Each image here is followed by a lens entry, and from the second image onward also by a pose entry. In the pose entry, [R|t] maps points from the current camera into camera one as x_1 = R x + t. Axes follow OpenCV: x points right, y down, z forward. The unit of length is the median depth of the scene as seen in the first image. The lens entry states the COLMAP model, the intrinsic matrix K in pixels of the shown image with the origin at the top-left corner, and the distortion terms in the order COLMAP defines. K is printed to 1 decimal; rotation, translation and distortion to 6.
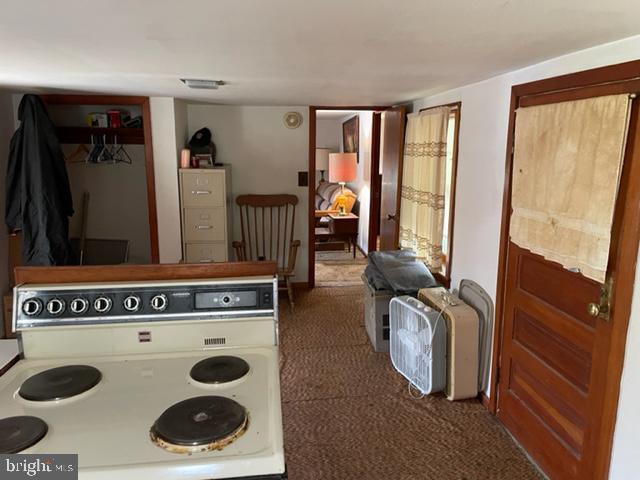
lens RADIAL K [[487.5, 0, 320.3], [0, 487.5, 251.1], [0, 0, 1]] dist [0.114206, -0.141385]
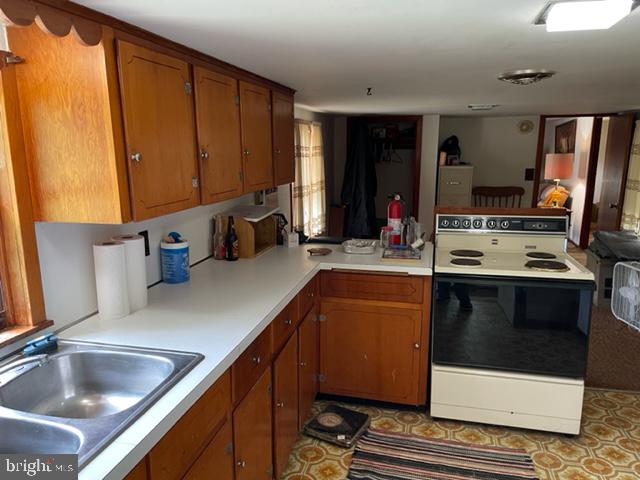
lens RADIAL K [[487.5, 0, 320.3], [0, 487.5, 251.1], [0, 0, 1]] dist [0.114206, -0.141385]
pose [[0.940455, 0.063101, -0.334011, -0.115630], [-0.065477, 0.997845, 0.004154, 0.082893], [0.333553, 0.017964, 0.942560, -0.387303]]
